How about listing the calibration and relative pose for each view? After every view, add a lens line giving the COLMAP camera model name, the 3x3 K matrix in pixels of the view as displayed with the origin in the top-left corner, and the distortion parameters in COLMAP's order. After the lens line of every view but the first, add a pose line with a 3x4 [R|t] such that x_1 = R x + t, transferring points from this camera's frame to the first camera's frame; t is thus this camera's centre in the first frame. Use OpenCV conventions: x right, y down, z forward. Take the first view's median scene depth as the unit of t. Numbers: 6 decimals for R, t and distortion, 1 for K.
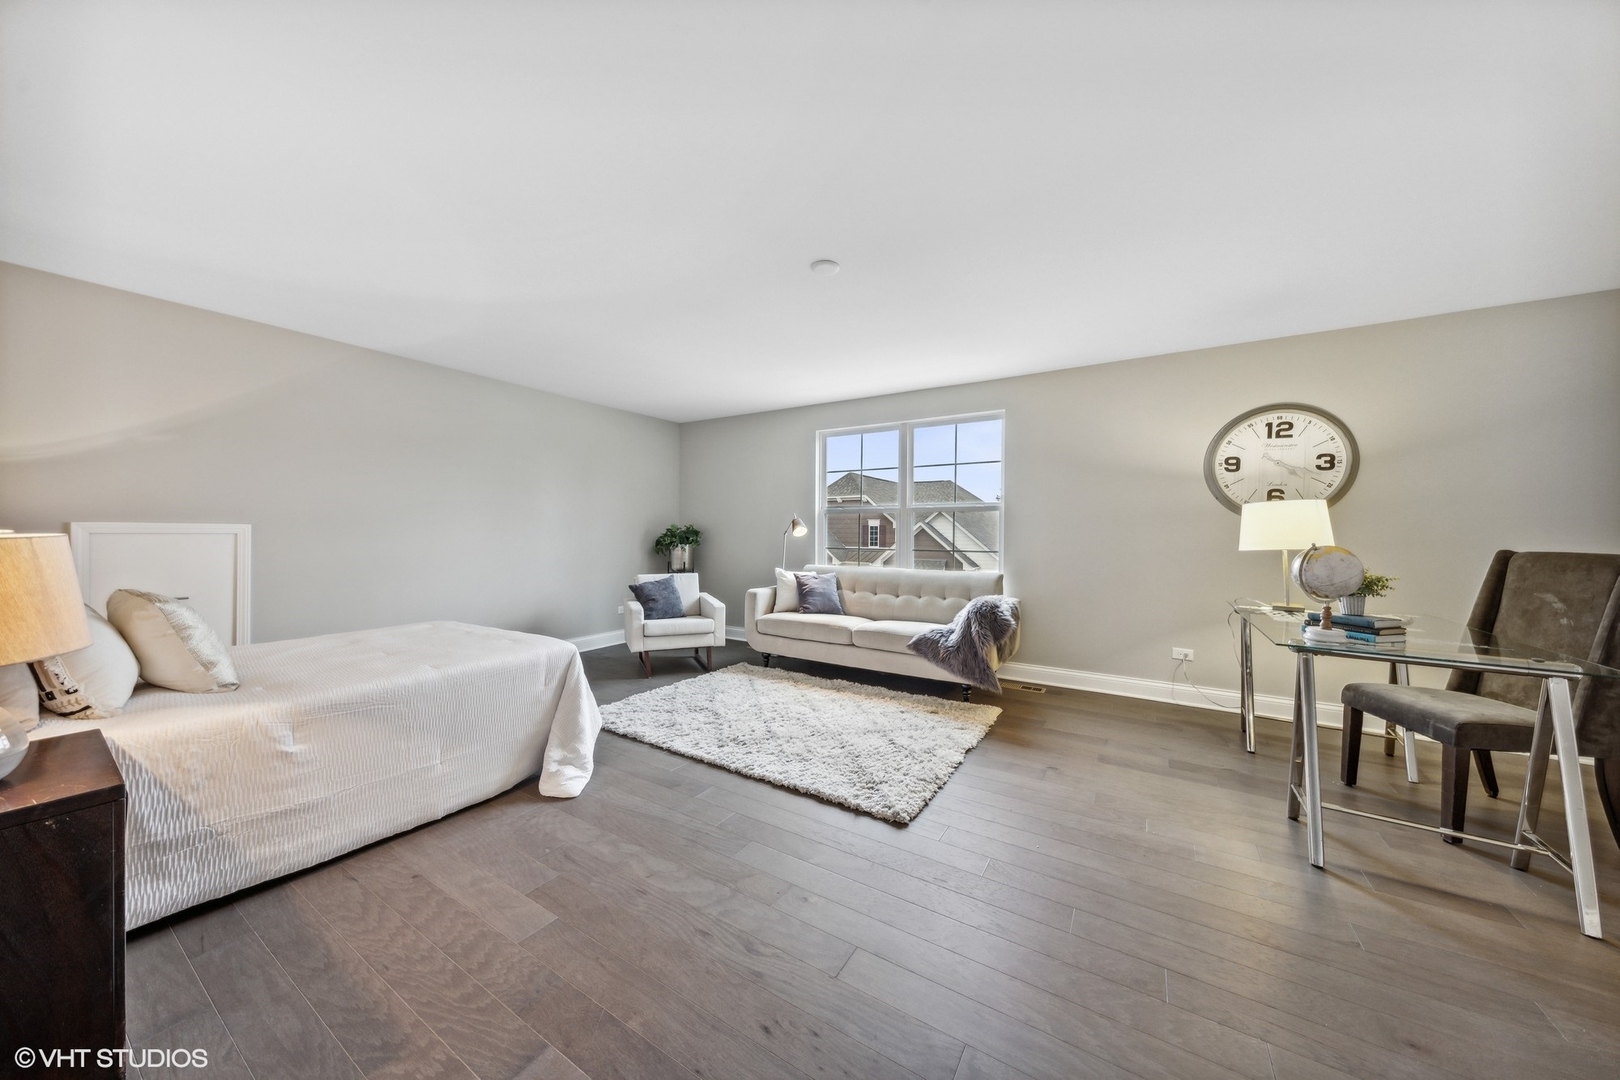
lens RADIAL K [[535.0, 0, 817.0], [0, 535.0, 533.2], [0, 0, 1]] dist [0.000317, 0.000001]
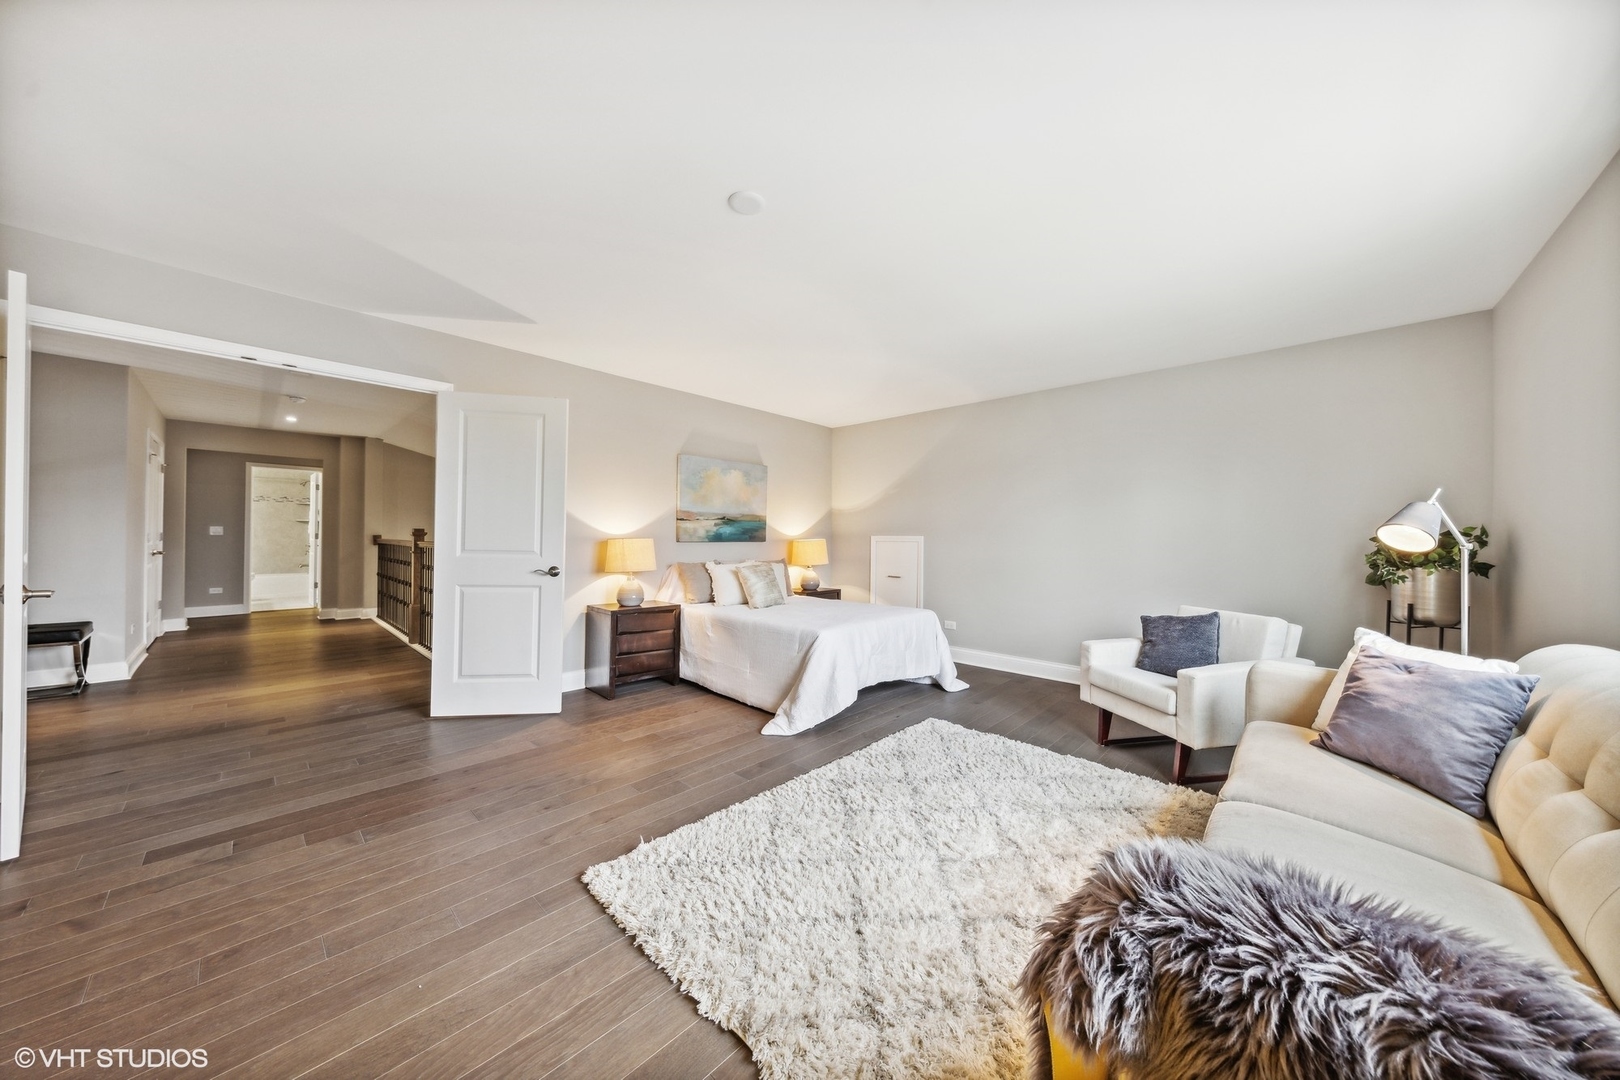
lens RADIAL K [[535.0, 0, 823.4], [0, 535.0, 534.4], [0, 0, 1]] dist [0.000317, 0.000001]
pose [[-0.180136, -0.009448, -0.983596, 1.009153], [-0.014664, 0.999869, -0.006919, -0.008795], [0.983532, 0.013178, -0.180251, 1.630485]]
